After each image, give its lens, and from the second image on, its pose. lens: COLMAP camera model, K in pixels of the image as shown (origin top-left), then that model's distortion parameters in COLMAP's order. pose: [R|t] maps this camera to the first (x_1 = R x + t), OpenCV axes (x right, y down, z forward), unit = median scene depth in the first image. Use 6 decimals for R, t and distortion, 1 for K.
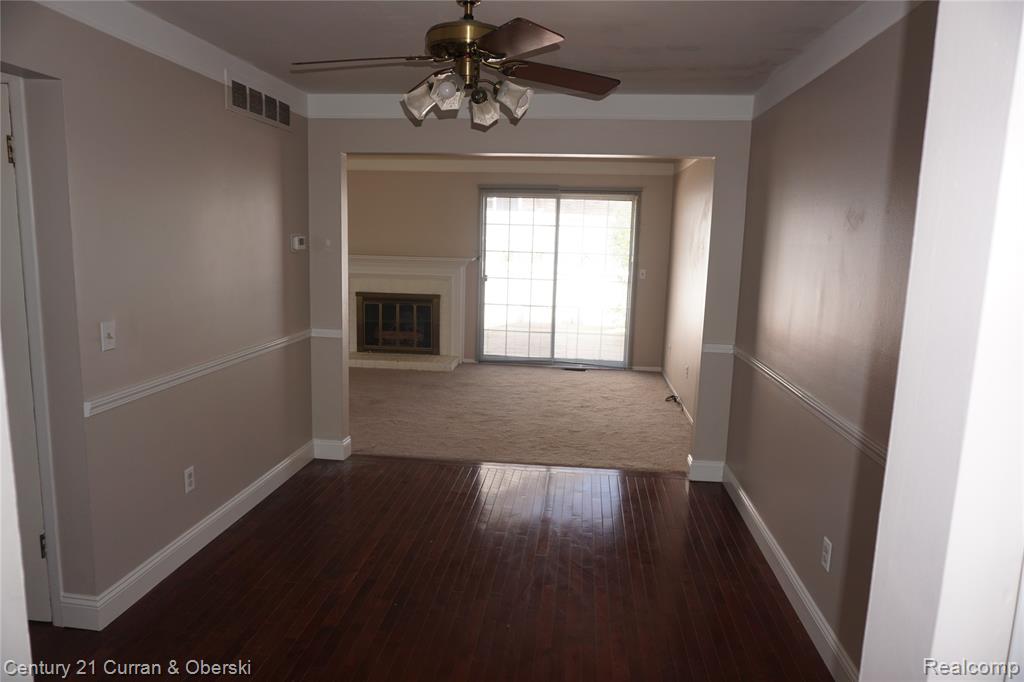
lens RADIAL K [[689.5, 0, 512.0], [0, 689.5, 341.0], [0, 0, 1]] dist [-0.025772, -0.000477]
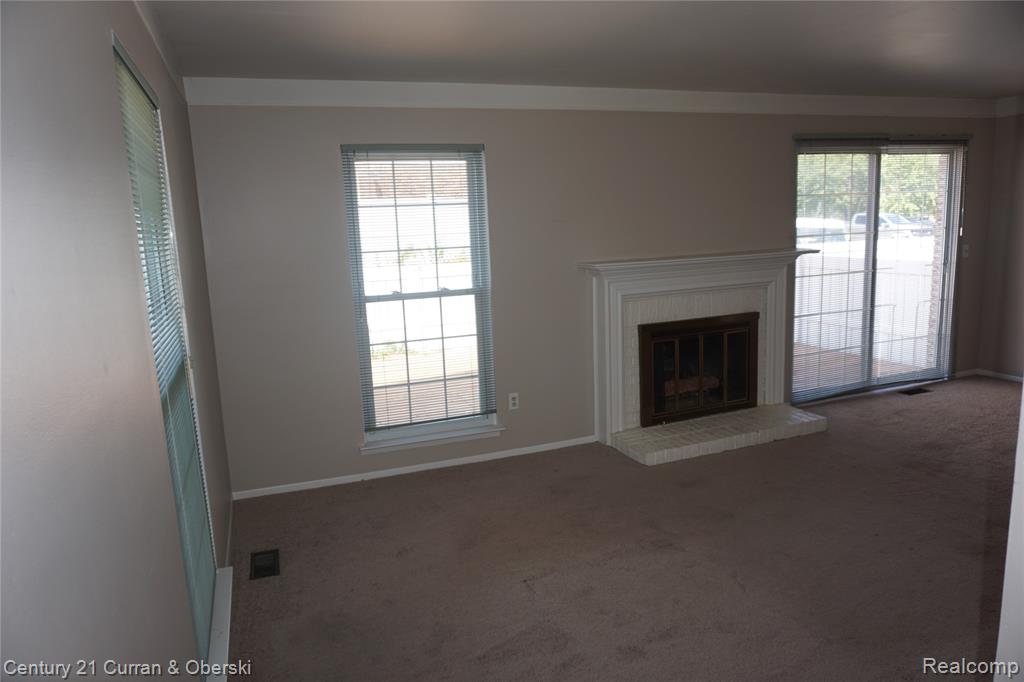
lens RADIAL K [[689.5, 0, 512.0], [0, 689.5, 341.0], [0, 0, 1]] dist [-0.025772, -0.000477]
pose [[0.889679, -0.144795, 0.433020, -0.579335], [0.139741, 0.989225, 0.043670, -0.099111], [-0.434677, 0.021659, 0.900326, 0.531911]]
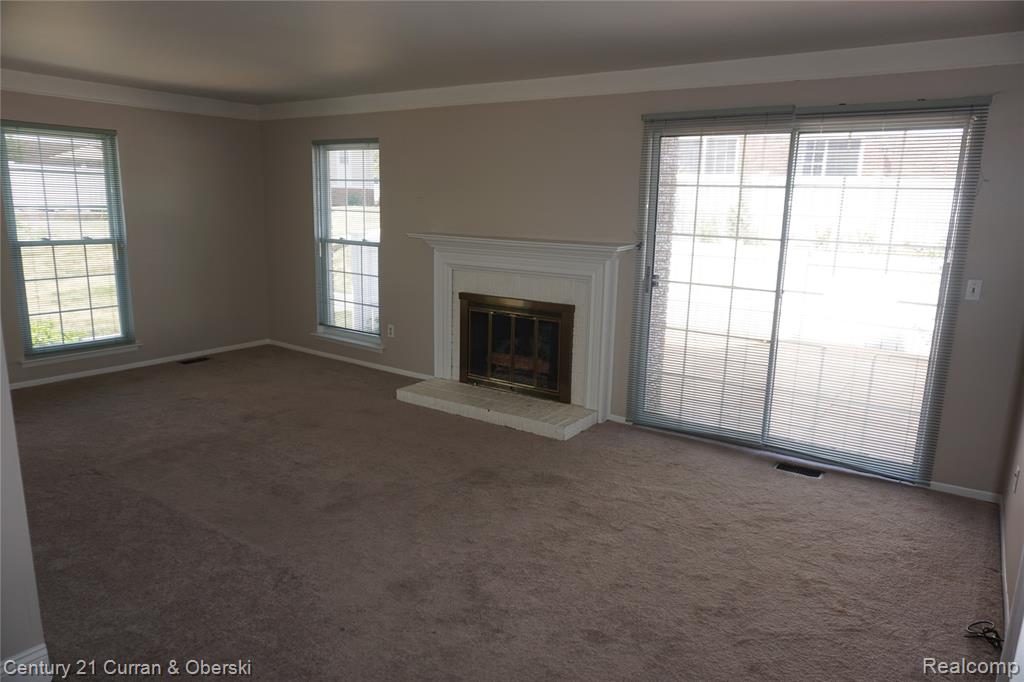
lens RADIAL K [[689.5, 0, 512.0], [0, 689.5, 341.0], [0, 0, 1]] dist [-0.025772, -0.000477]
pose [[0.873700, 0.087815, -0.478474, 0.137944], [-0.069612, 0.996019, 0.055688, -0.065737], [0.481459, -0.015347, 0.876334, 0.444696]]
